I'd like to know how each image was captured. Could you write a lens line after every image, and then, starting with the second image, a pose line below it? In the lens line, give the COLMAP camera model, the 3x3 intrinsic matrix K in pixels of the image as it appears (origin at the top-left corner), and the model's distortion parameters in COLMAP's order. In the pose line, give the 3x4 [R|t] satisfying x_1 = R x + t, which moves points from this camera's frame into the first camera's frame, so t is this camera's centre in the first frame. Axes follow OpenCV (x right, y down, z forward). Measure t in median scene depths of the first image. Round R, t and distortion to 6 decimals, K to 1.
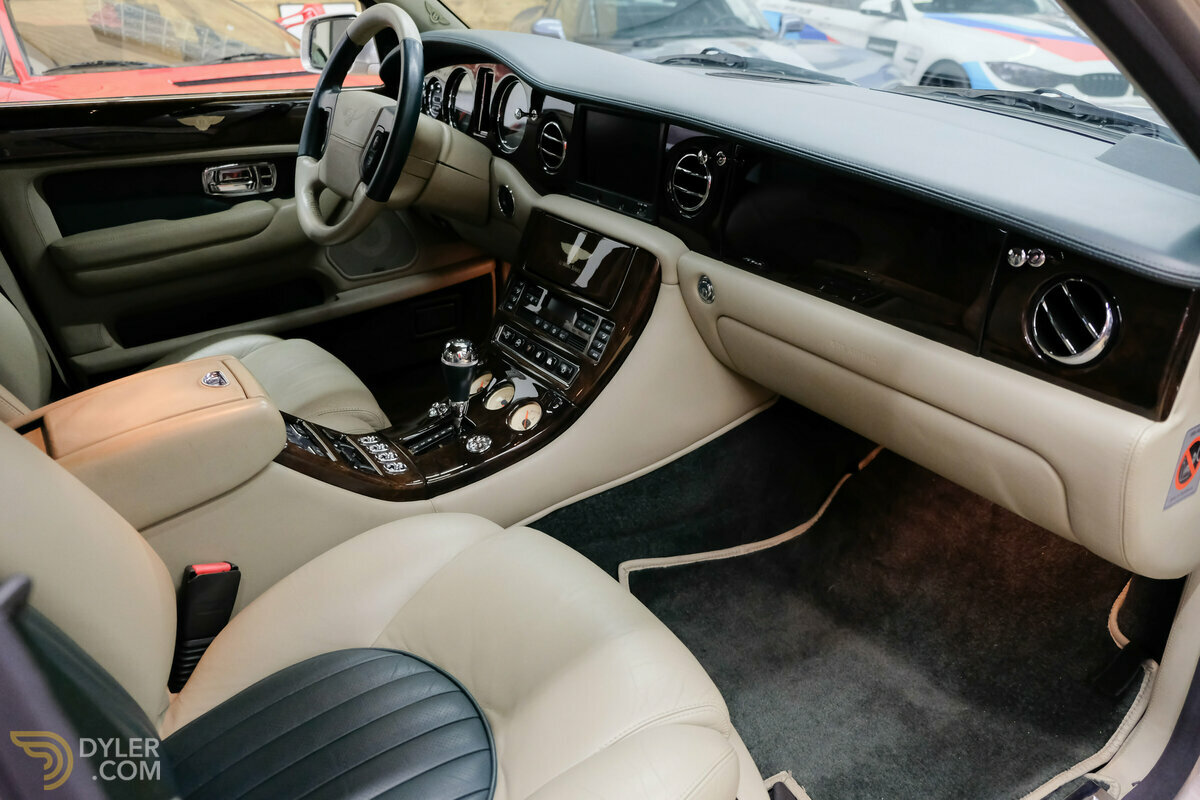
lens RADIAL K [[946.9, 0, 608.6], [0, 946.9, 423.9], [0, 0, 1]] dist [-0.007906, 0.002534]
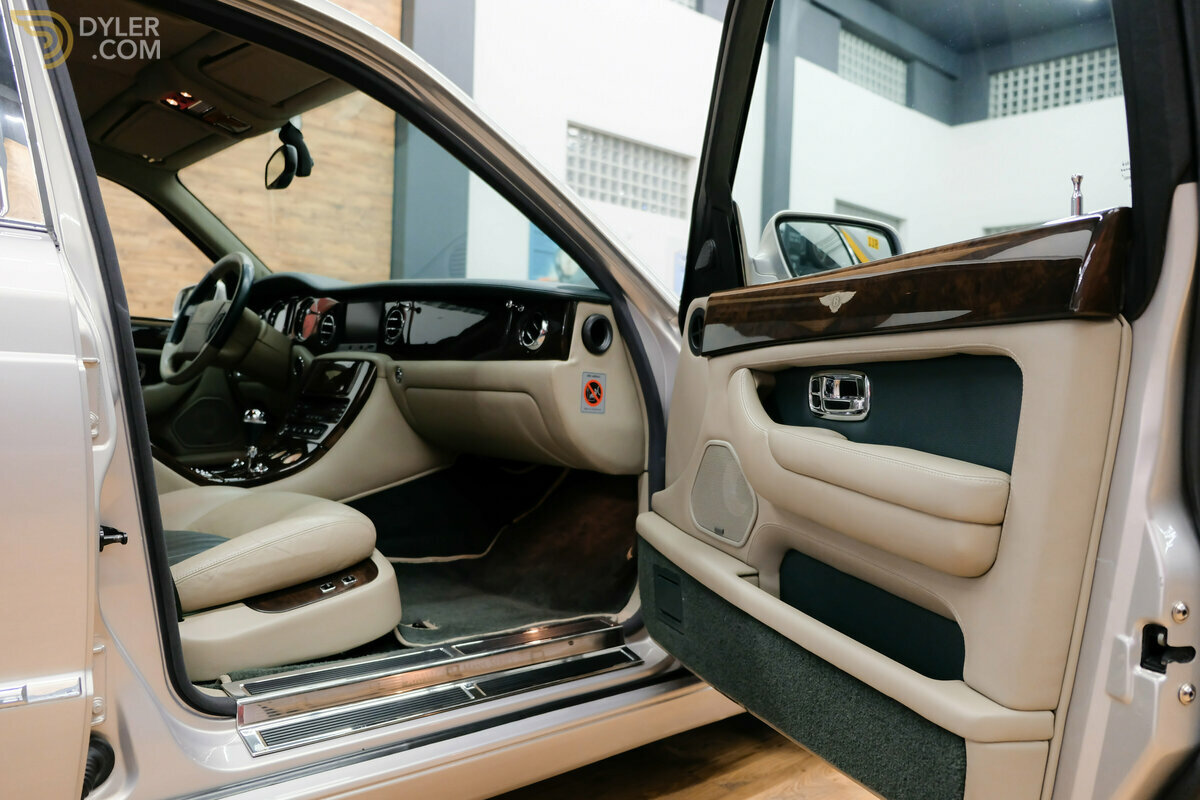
lens RADIAL K [[946.5, 0, 617.3], [0, 946.5, 424.8], [0, 0, 1]] dist [-0.090343, 0.306737]
pose [[0.986435, 0.024323, 0.162340, 0.196646], [0.043411, 0.915098, -0.400888, 0.599220], [-0.158307, 0.402497, 0.901629, -0.571950]]
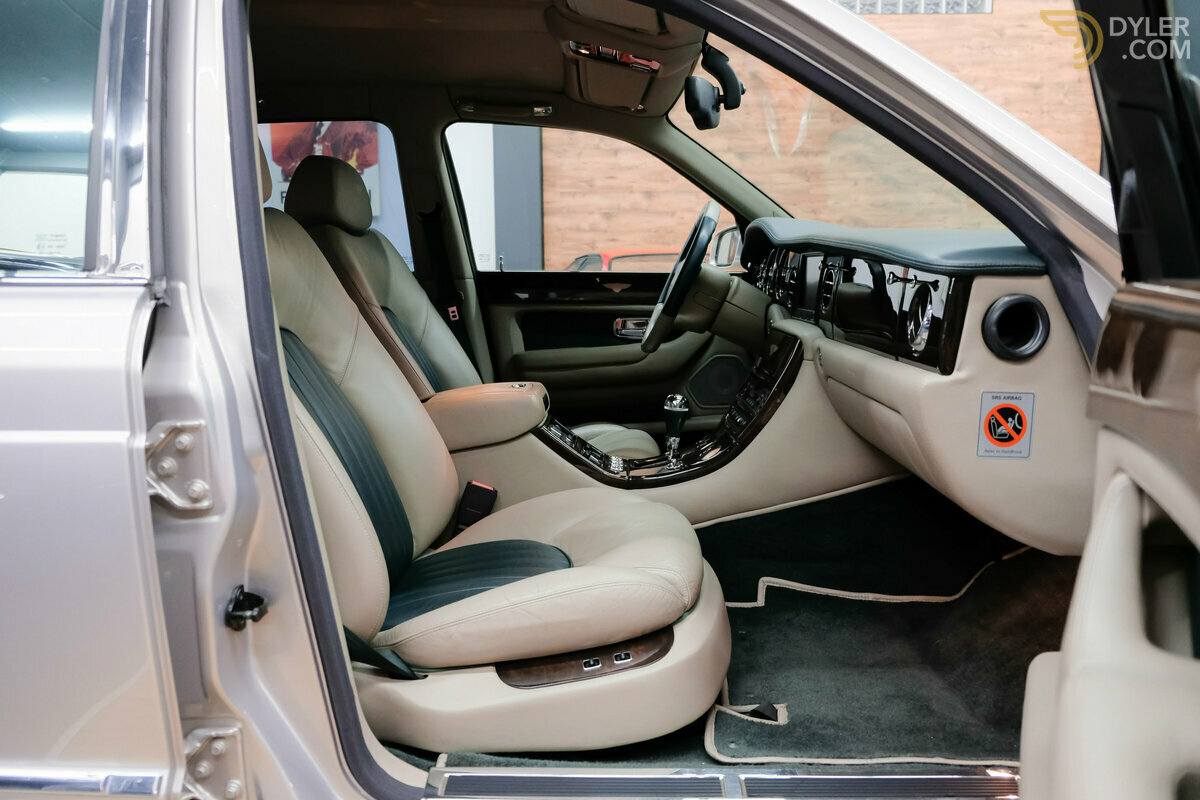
lens RADIAL K [[946.5, 0, 617.3], [0, 946.5, 424.8], [0, 0, 1]] dist [-0.090343, 0.306737]
pose [[0.827314, 0.084759, -0.555309, 0.547093], [-0.242450, 0.945613, -0.216875, 0.278467], [0.506725, 0.314058, 0.802868, -0.196819]]
